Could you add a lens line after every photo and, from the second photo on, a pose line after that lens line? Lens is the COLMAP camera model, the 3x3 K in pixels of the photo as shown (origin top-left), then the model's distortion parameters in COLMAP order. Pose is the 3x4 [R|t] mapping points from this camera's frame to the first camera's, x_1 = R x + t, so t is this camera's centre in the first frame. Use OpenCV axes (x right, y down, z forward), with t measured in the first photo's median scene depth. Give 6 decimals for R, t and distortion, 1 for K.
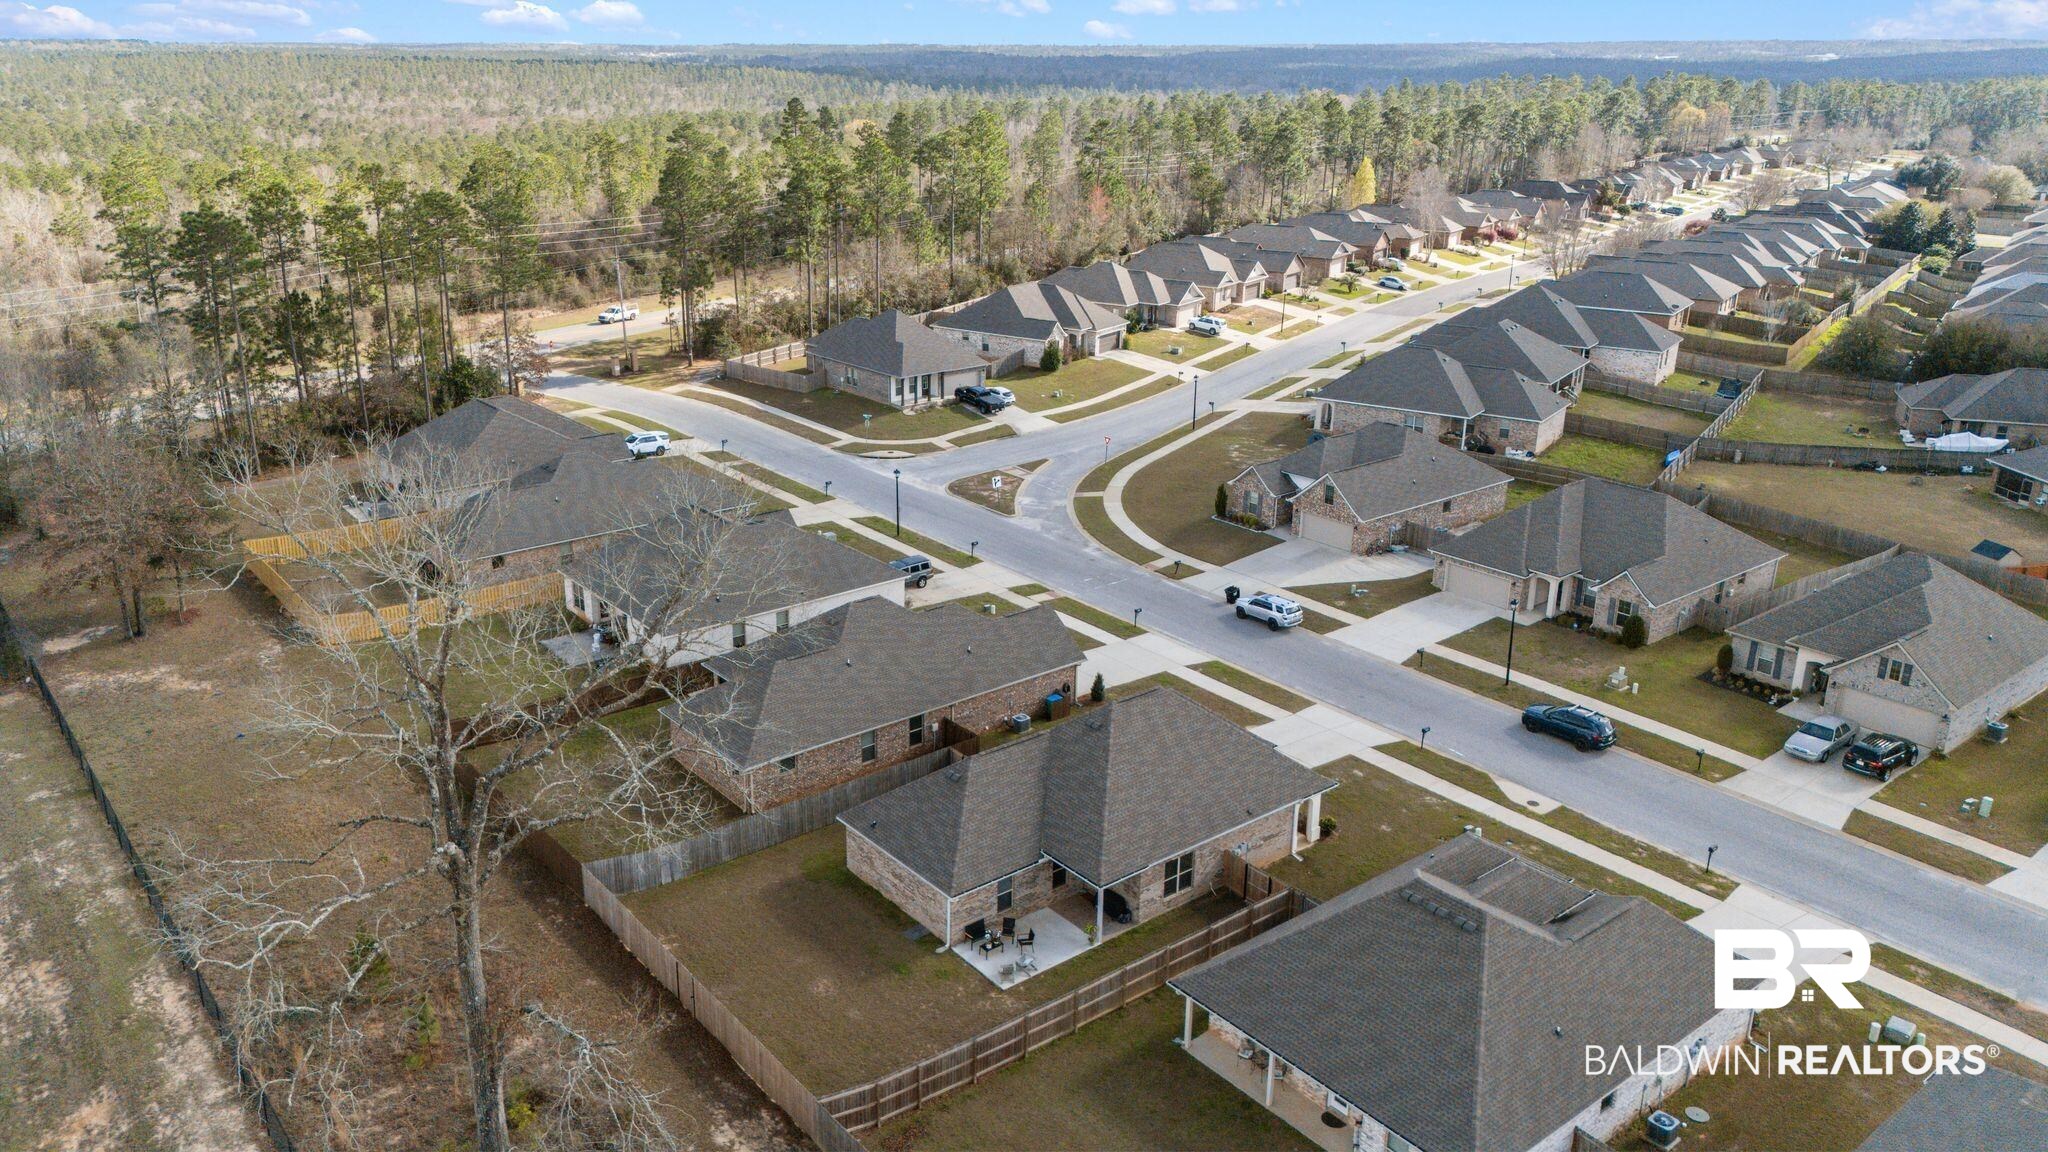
lens RADIAL K [[1479.9, 0, 1003.1], [0, 1479.9, 576.6], [0, 0, 1]] dist [0.093919, -0.109632]
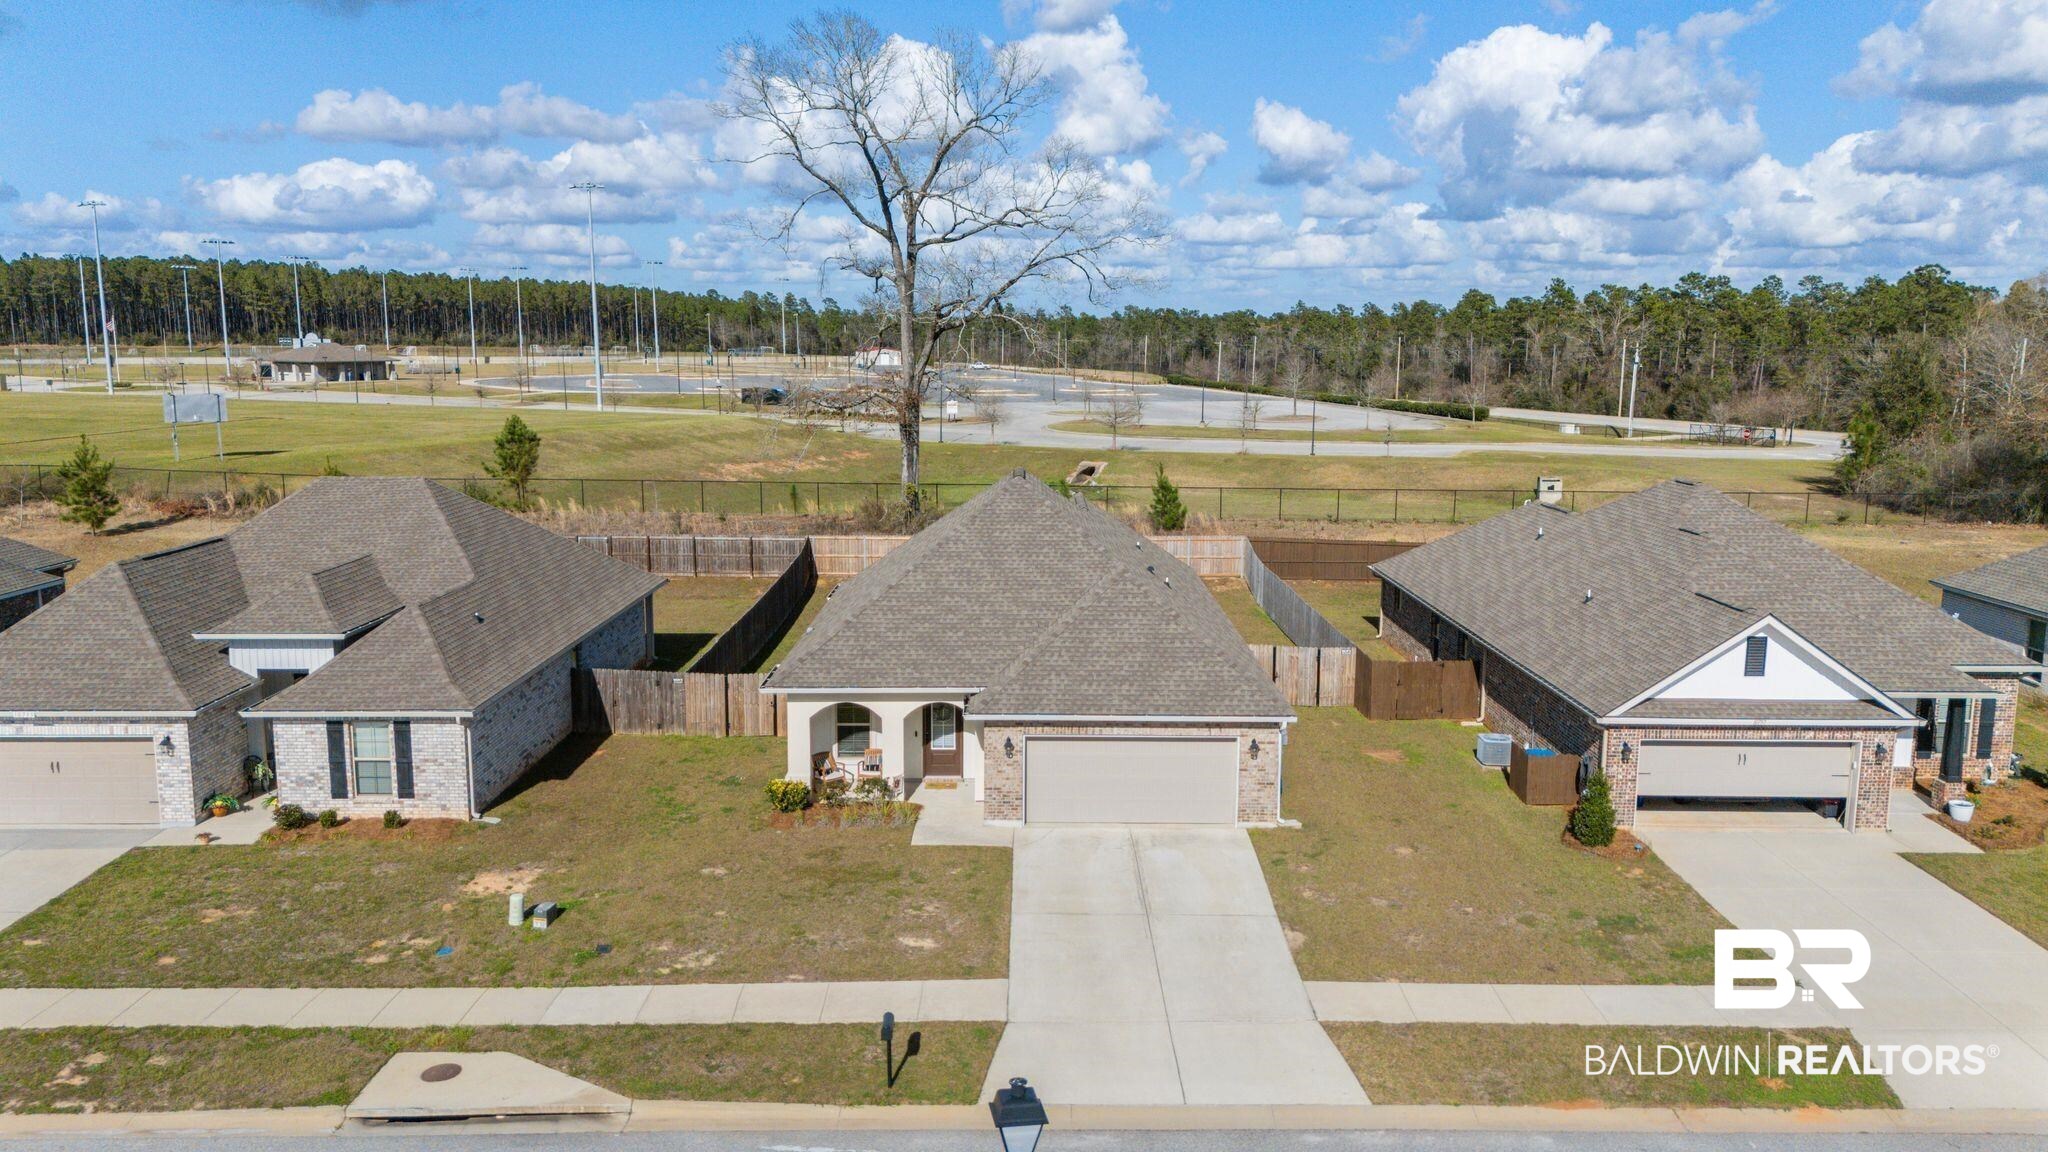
lens RADIAL K [[1479.4, 0, 1012.8], [0, 1479.4, 586.4], [0, 0, 1]] dist [0.098009, -0.093520]
pose [[-0.625255, 0.126372, -0.770121, 0.333314], [-0.257632, 0.898058, 0.356535, -0.056612], [0.736670, 0.421333, -0.528958, 0.790766]]
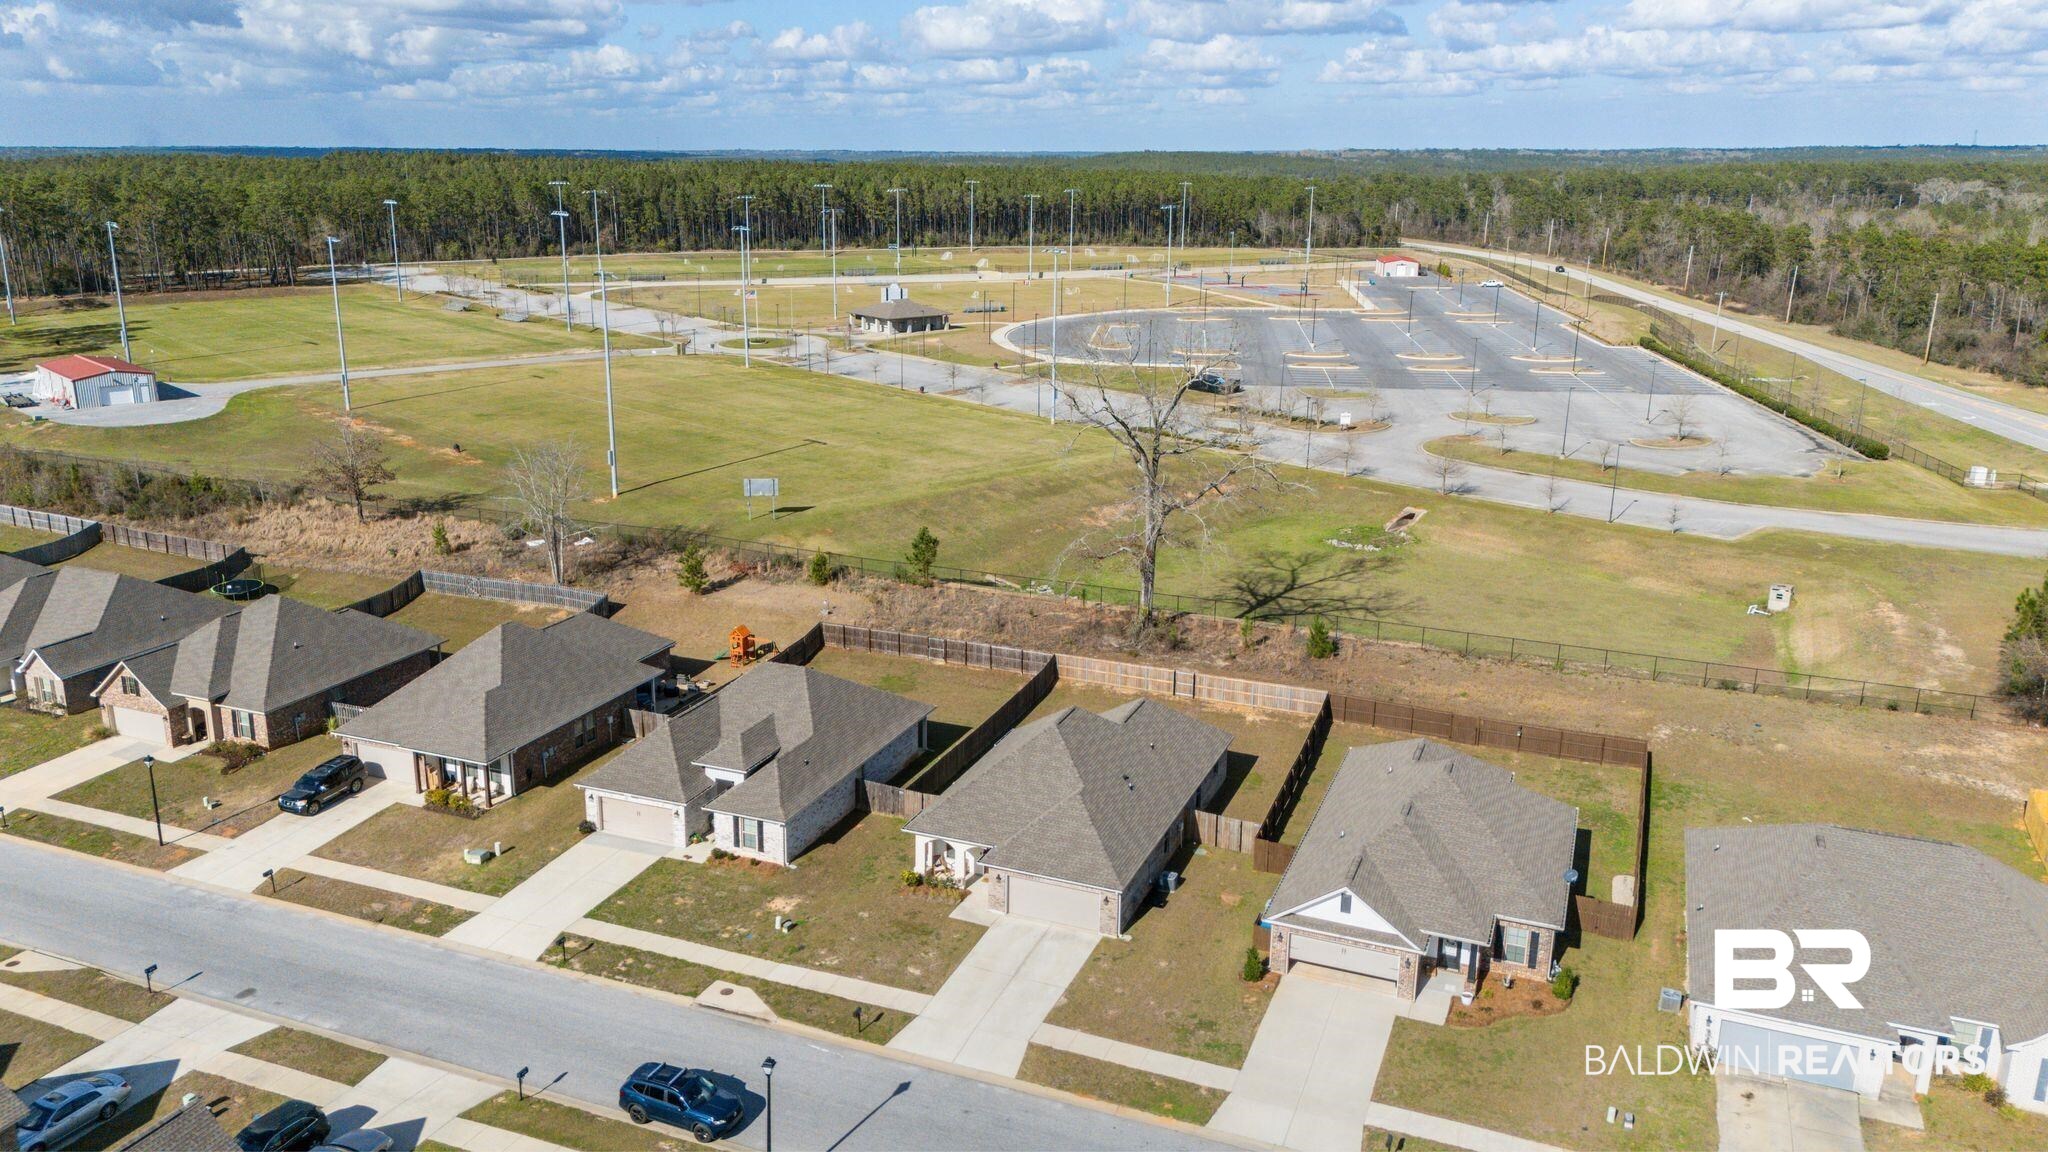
lens RADIAL K [[1479.4, 0, 1012.8], [0, 1479.4, 586.4], [0, 0, 1]] dist [0.098009, -0.093520]
pose [[-0.875399, 0.130164, -0.465546, 0.387169], [-0.164151, 0.825795, 0.539552, -0.375291], [0.454676, 0.548744, -0.701534, 1.031875]]
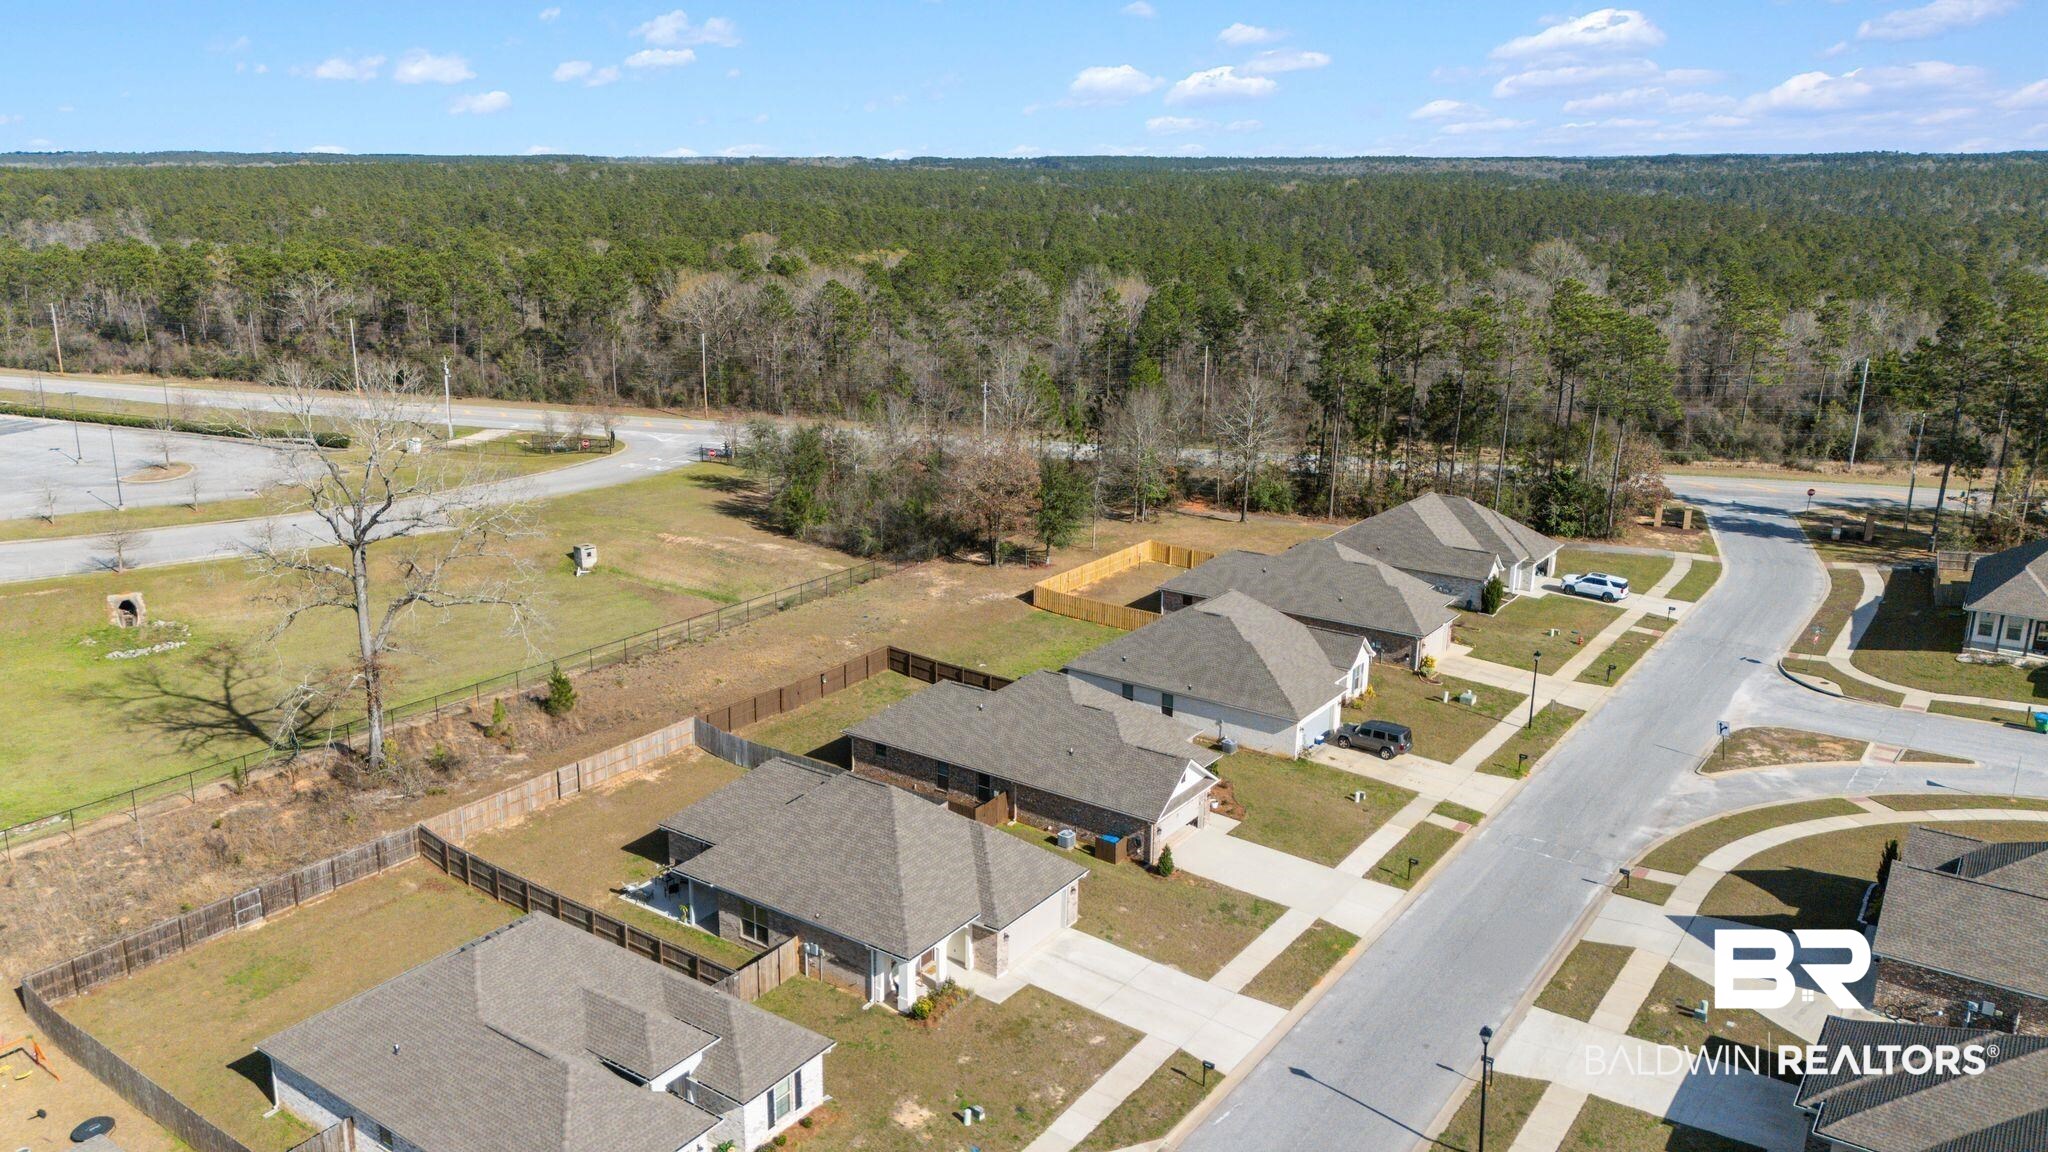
lens RADIAL K [[1479.9, 0, 1003.1], [0, 1479.9, 576.6], [0, 0, 1]] dist [0.093919, -0.109632]
pose [[0.267379, 0.256675, -0.928777, 0.630554], [-0.316539, 0.933776, 0.166930, -0.158219], [0.910116, 0.249360, 0.330920, 0.410518]]
